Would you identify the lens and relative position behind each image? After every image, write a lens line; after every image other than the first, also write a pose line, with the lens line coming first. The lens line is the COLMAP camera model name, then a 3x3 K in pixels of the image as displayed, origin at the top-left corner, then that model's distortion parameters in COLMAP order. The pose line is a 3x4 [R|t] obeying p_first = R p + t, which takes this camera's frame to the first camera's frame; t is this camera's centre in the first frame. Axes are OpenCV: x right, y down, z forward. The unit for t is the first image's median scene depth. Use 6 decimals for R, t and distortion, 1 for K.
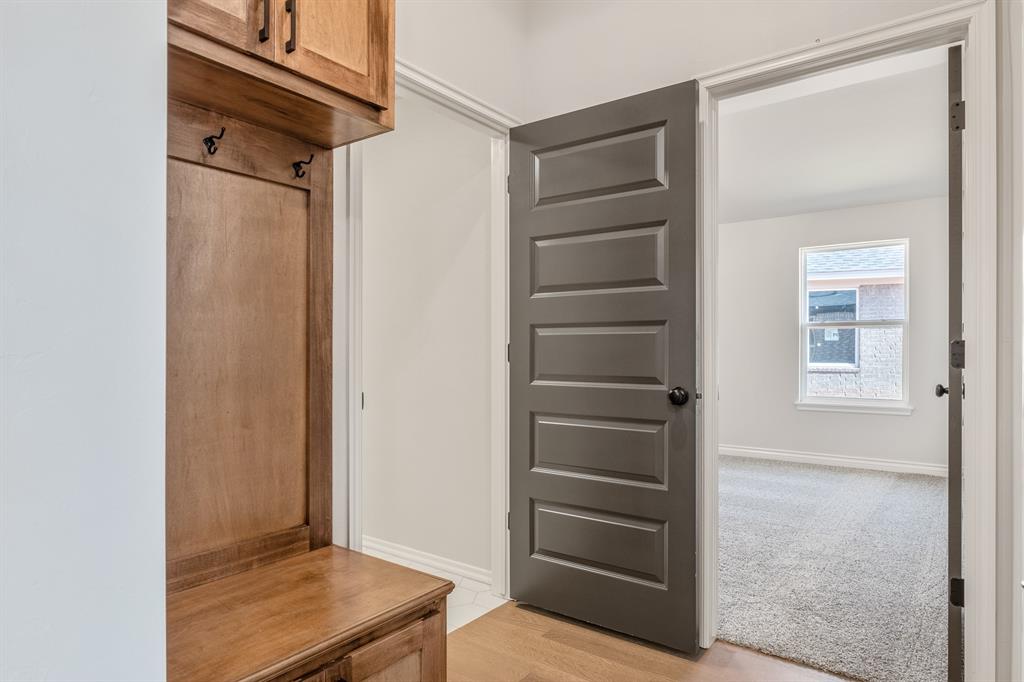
lens RADIAL K [[616.6, 0, 512.0], [0, 616.6, 341.0], [0, 0, 1]] dist [-0.000934, -0.000483]
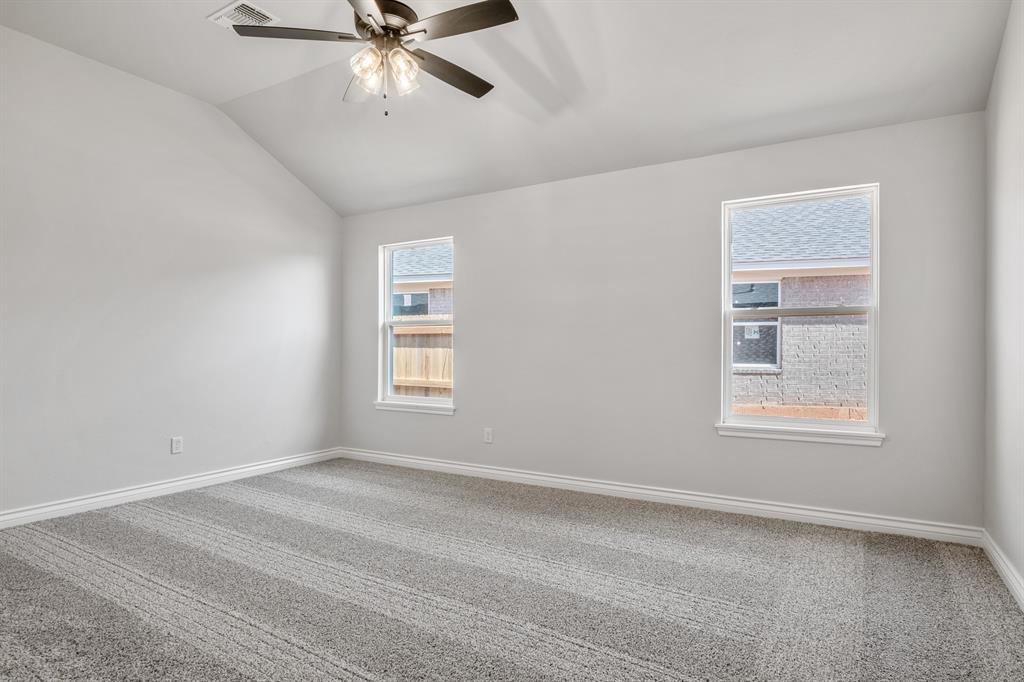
lens RADIAL K [[575.0, 0, 515.5], [0, 575.0, 343.7], [0, 0, 1]] dist [-0.003487, -0.001004]
pose [[0.994808, -0.000175, 0.101765, 0.089967], [-0.000317, 0.999988, 0.004810, 0.002632], [-0.101765, -0.004817, 0.994797, 0.202139]]
